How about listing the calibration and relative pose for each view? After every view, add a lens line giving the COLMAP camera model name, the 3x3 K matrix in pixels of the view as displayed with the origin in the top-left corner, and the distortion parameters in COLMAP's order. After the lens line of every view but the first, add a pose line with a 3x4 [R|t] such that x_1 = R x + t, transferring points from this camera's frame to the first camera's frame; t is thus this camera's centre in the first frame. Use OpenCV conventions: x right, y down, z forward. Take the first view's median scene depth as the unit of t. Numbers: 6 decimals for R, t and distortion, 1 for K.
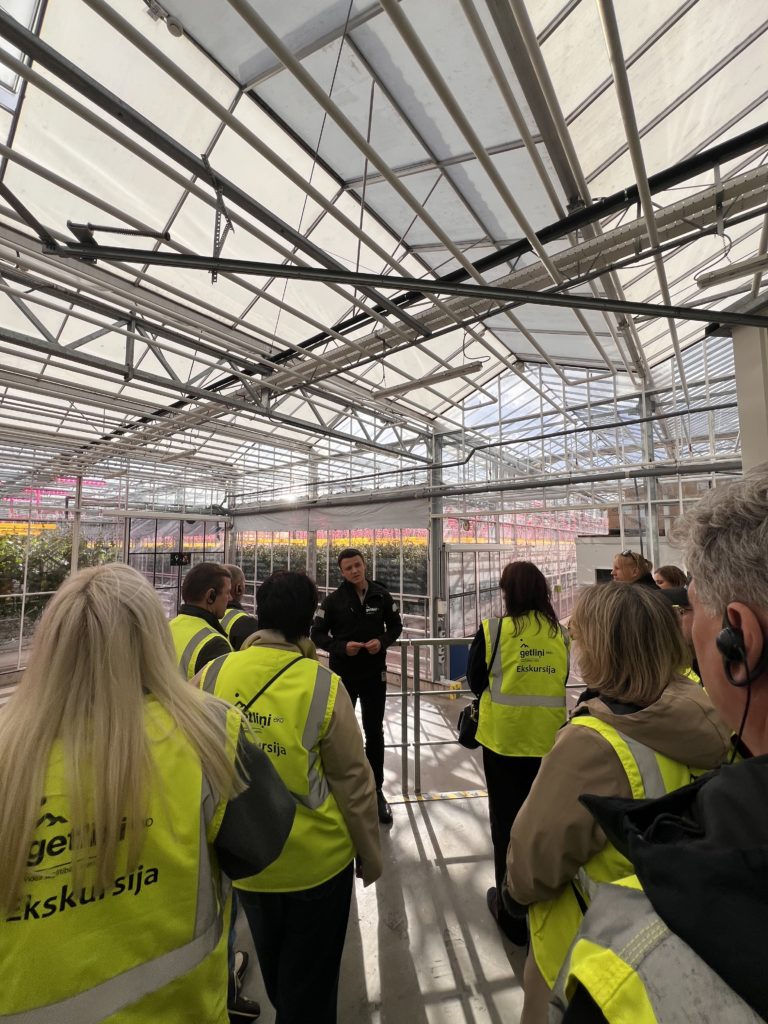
lens RADIAL K [[416.9, 0, 388.1], [0, 416.9, 509.5], [0, 0, 1]] dist [-0.001131, 0.001512]
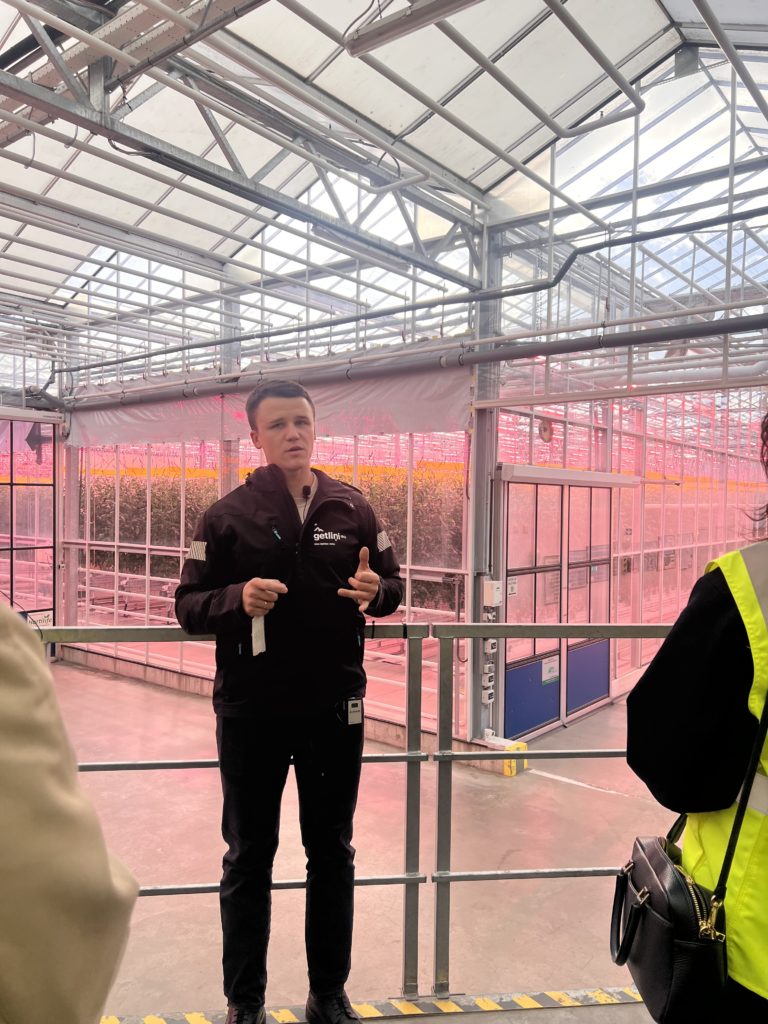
lens RADIAL K [[782.7, 0, 384.1], [0, 782.7, 516.6], [0, 0, 1]] dist [0.046732, -0.040531]
pose [[0.999878, 0.015552, -0.001518, 0.004863], [-0.015289, 0.993764, 0.110453, 0.071396], [0.003227, -0.110416, 0.993880, 0.152206]]
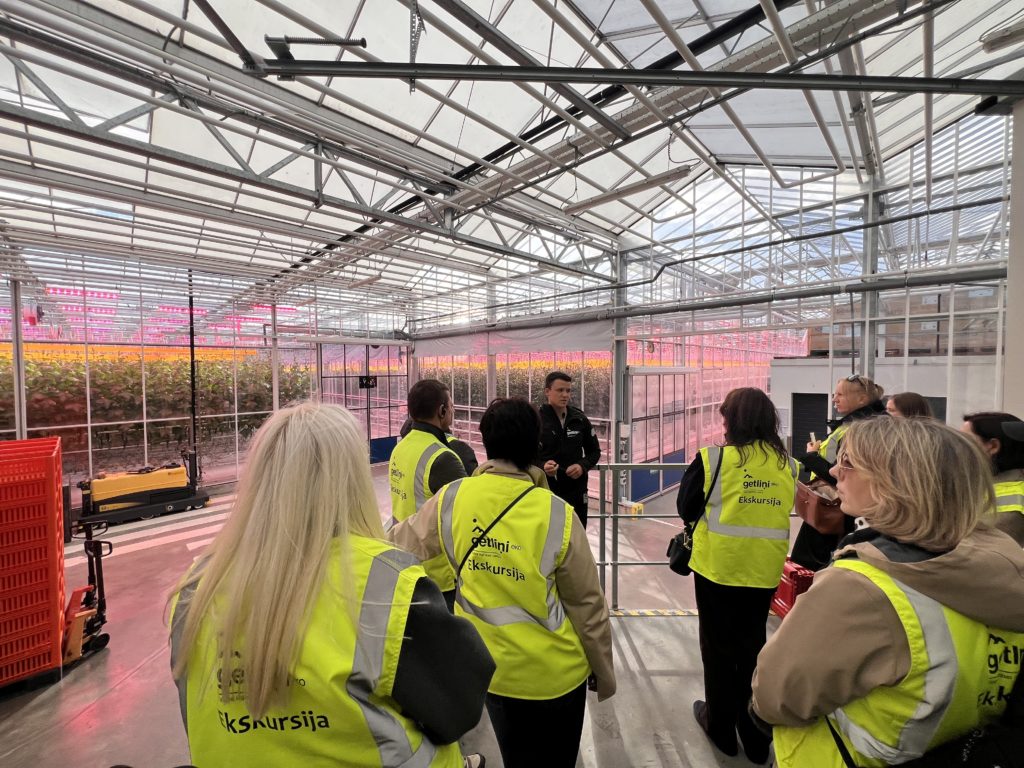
lens RADIAL K [[416.9, 0, 512.4], [0, 416.9, 382.1], [0, 0, 1]] dist [-0.001131, 0.001512]
pose [[0.993359, -0.000695, -0.115052, -0.033134], [0.014551, 0.992711, 0.119641, -0.003021], [0.114130, -0.120521, 0.986128, 0.010121]]
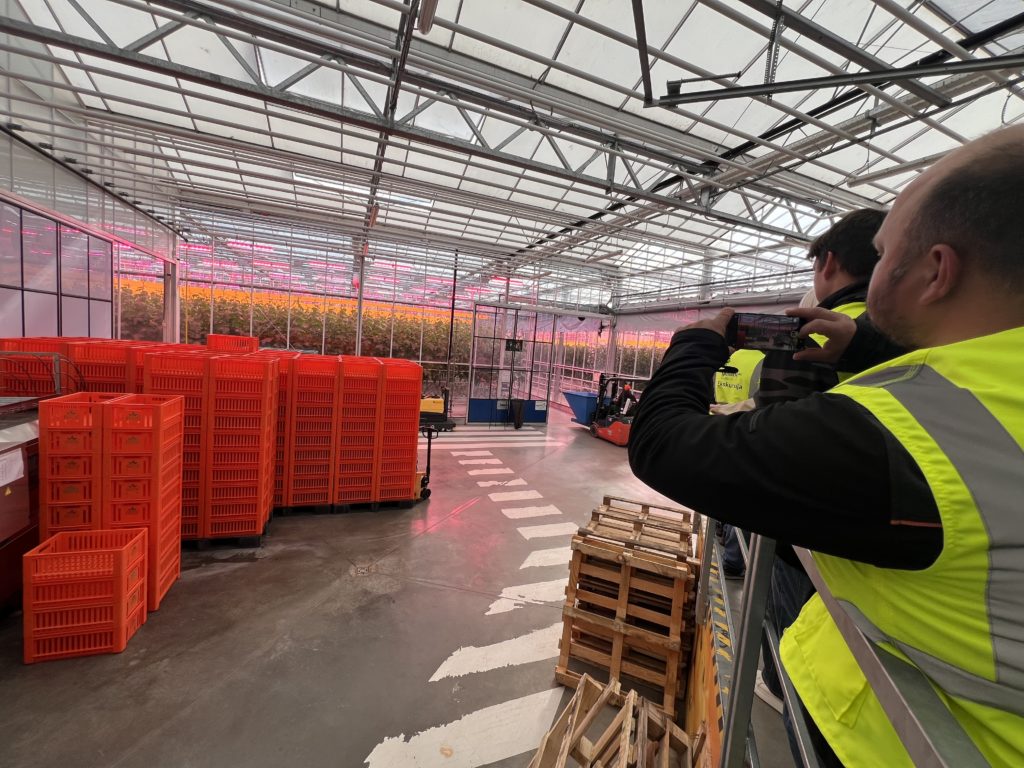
lens RADIAL K [[416.9, 0, 507.3], [0, 416.9, 387.3], [0, 0, 1]] dist [-0.001131, 0.001512]
pose [[0.862455, 0.122208, -0.491158, -0.142109], [-0.038538, 0.983451, 0.177027, 0.045492], [0.504664, -0.133750, 0.852892, -0.239131]]
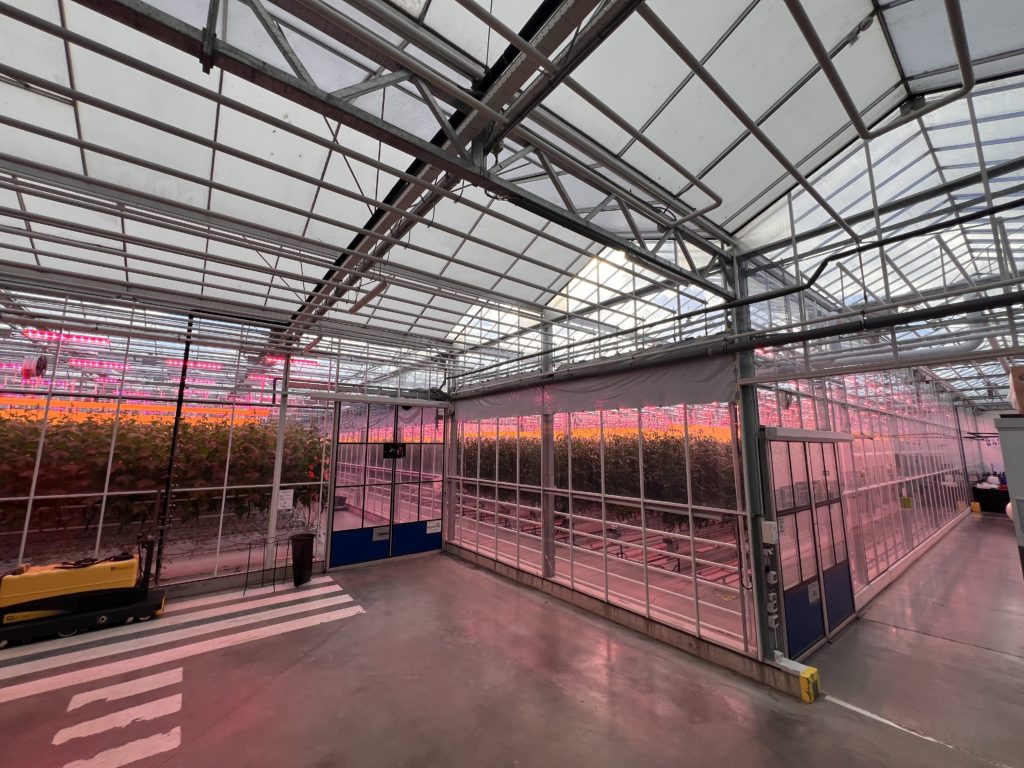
lens RADIAL K [[416.9, 0, 510.6], [0, 416.9, 380.9], [0, 0, 1]] dist [-0.001131, 0.001512]
pose [[0.970002, -0.030332, -0.241199, -0.123000], [0.014811, 0.997716, -0.065904, 0.078516], [0.242647, 0.060354, 0.968235, 0.476171]]
